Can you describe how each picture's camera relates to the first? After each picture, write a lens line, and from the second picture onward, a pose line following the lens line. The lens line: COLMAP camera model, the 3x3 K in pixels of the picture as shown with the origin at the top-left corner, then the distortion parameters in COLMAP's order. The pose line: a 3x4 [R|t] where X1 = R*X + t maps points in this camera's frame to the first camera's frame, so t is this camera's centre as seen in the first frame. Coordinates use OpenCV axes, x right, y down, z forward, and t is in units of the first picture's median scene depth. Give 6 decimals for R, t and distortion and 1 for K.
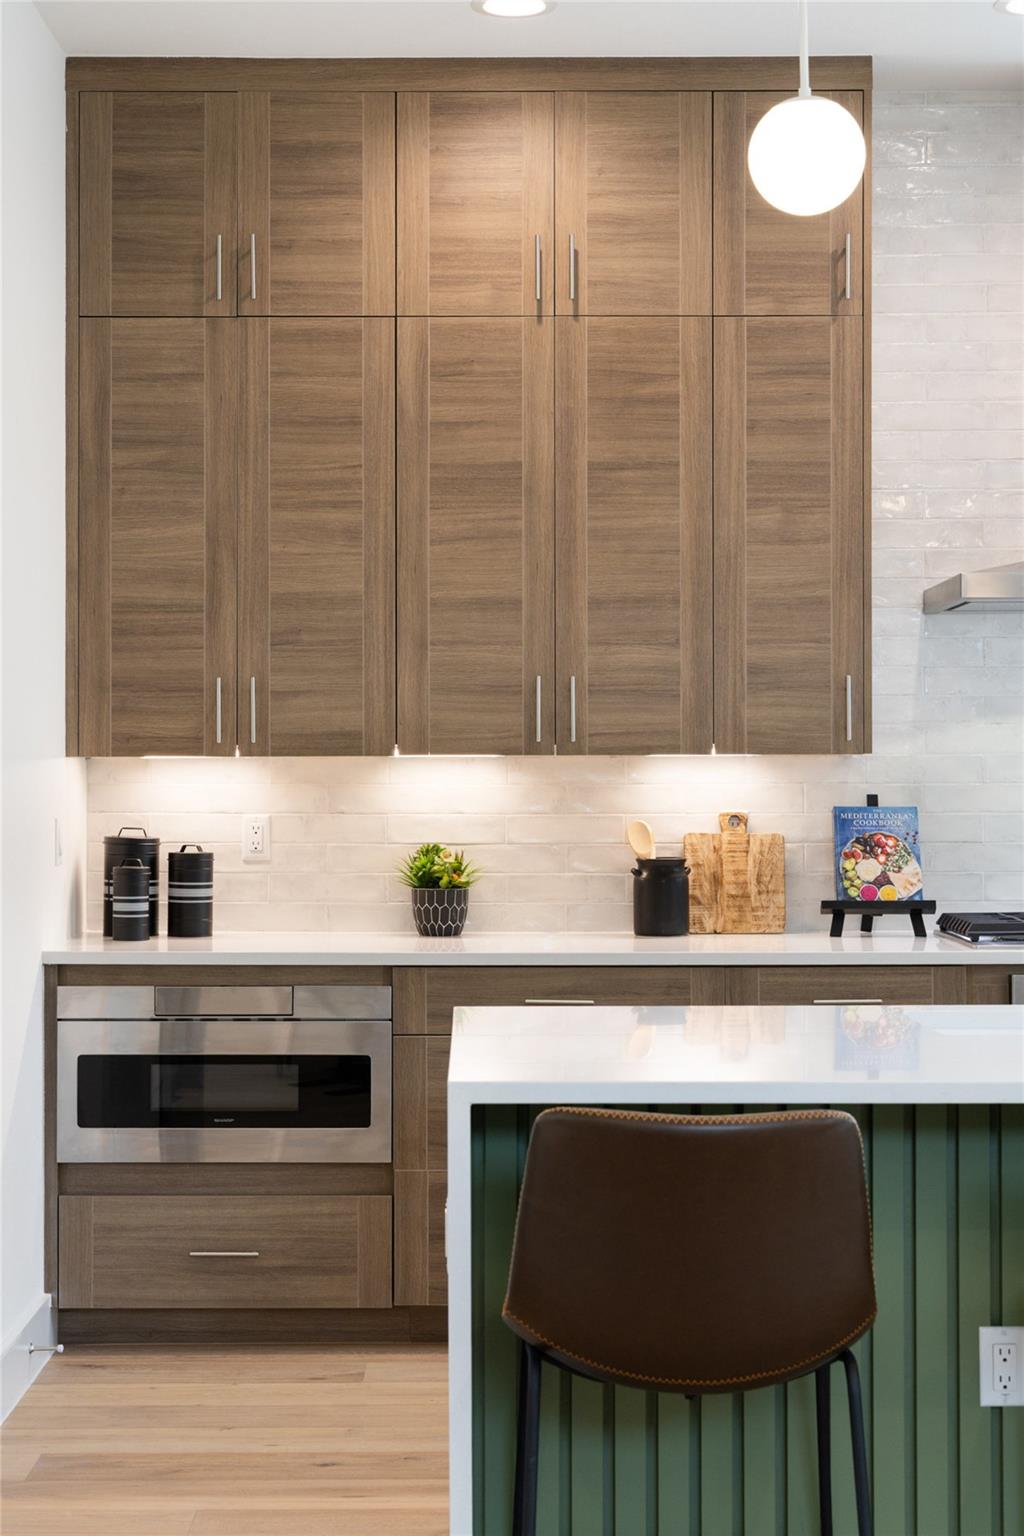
lens RADIAL K [[2606.6, 0, 477.2], [0, 2606.6, 749.1], [0, 0, 1]] dist [-0.026932, 0.000000]
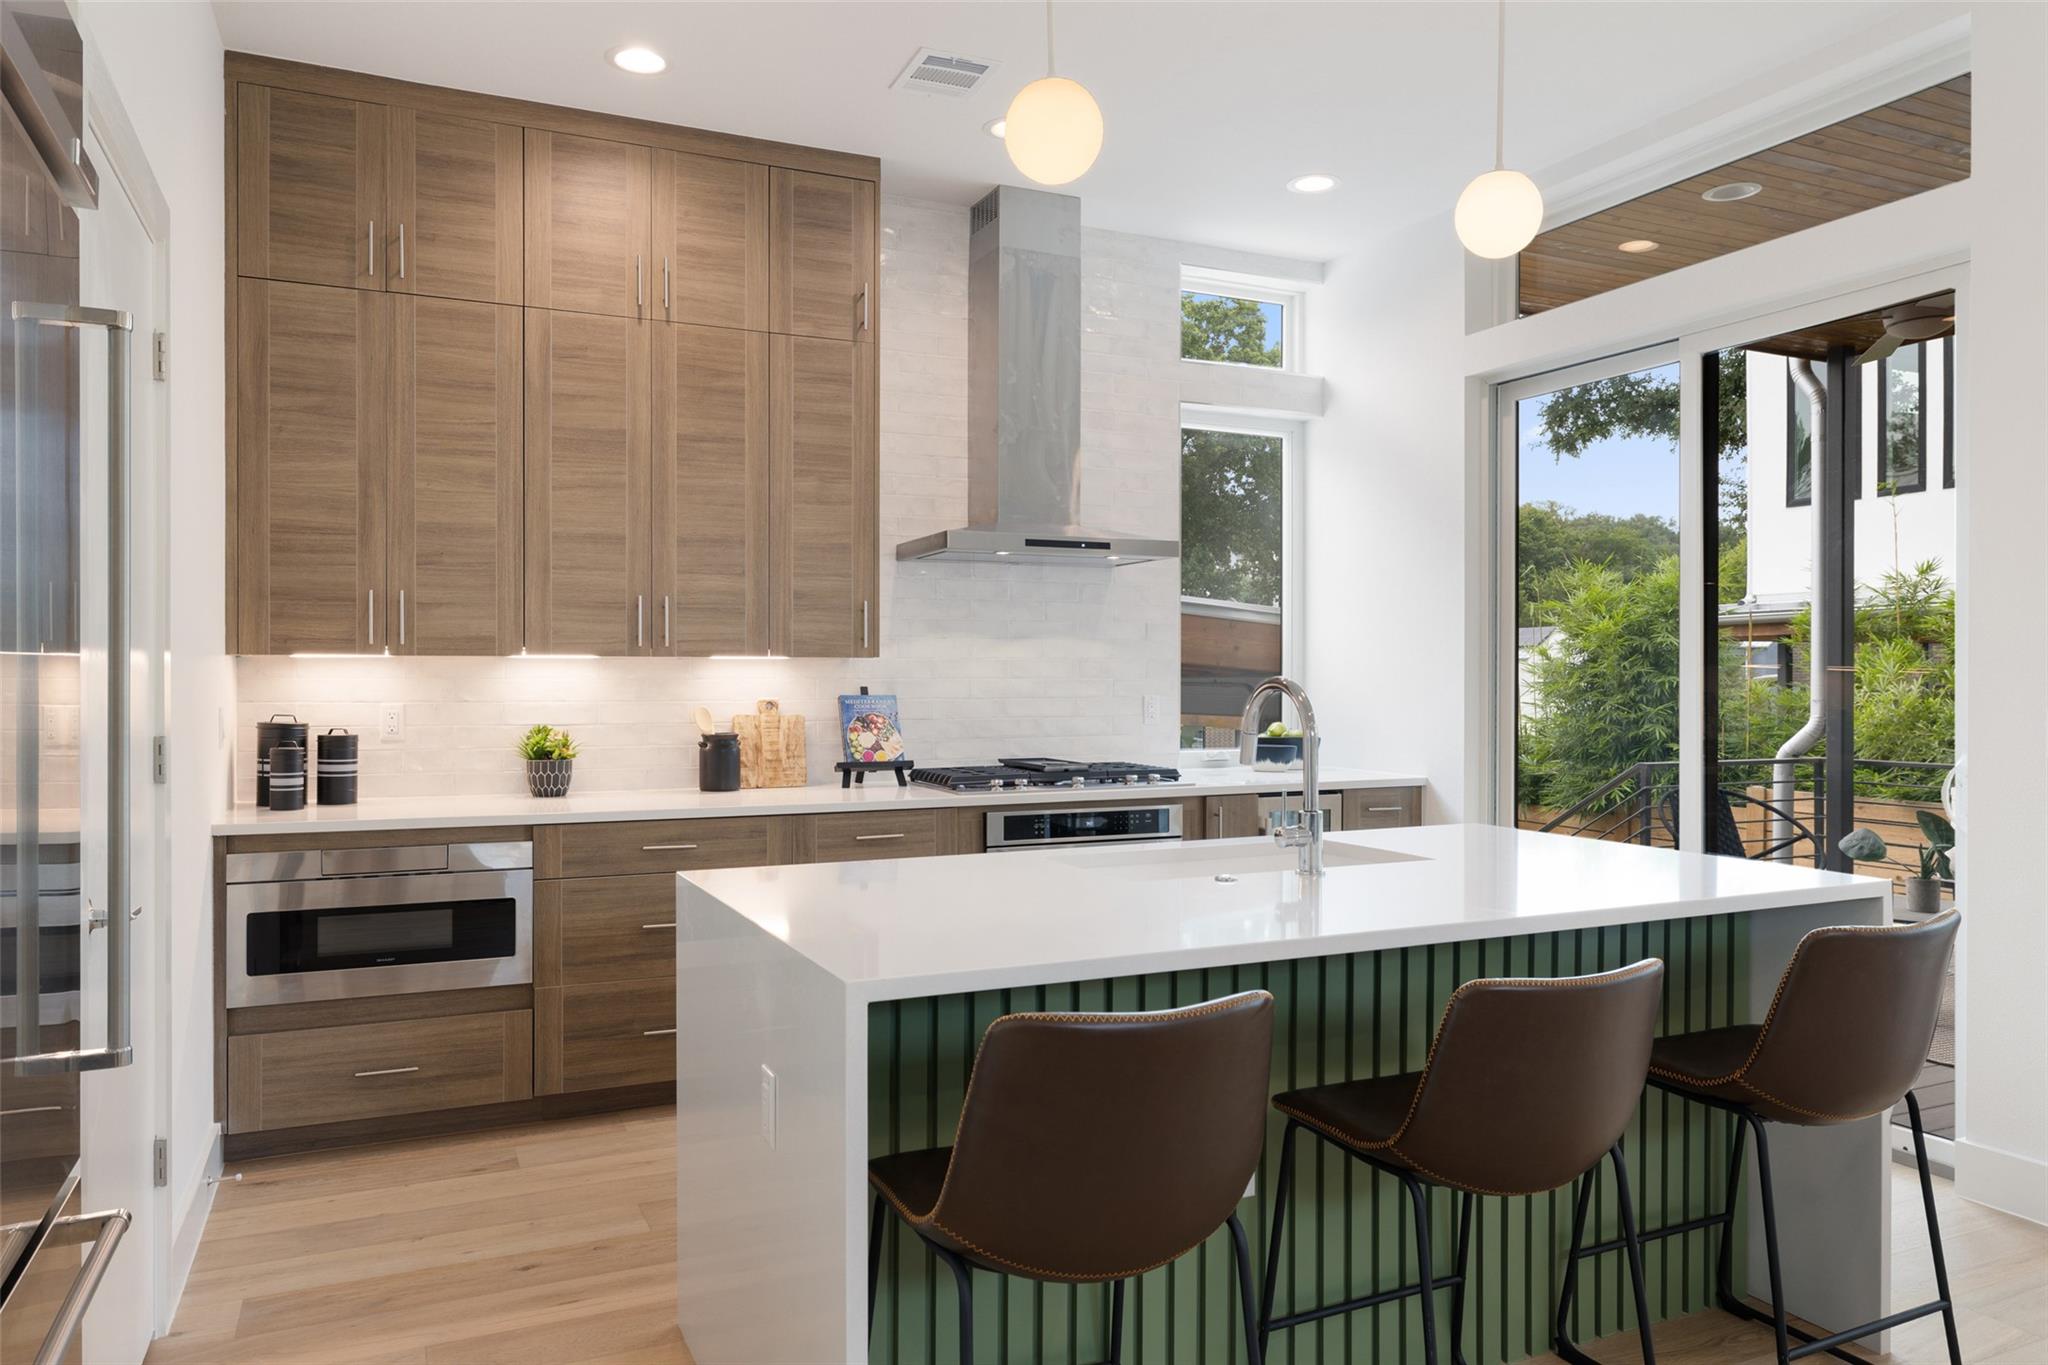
lens RADIAL K [[1388.0, 0, 1007.8], [0, 1388.0, 685.9], [0, 0, 1]] dist [-0.011832, 0.003131]
pose [[0.908097, -0.000651, 0.418760, -0.098952], [-0.005887, 0.999880, 0.014320, 0.006081], [-0.418719, -0.015469, 0.907984, 0.292107]]
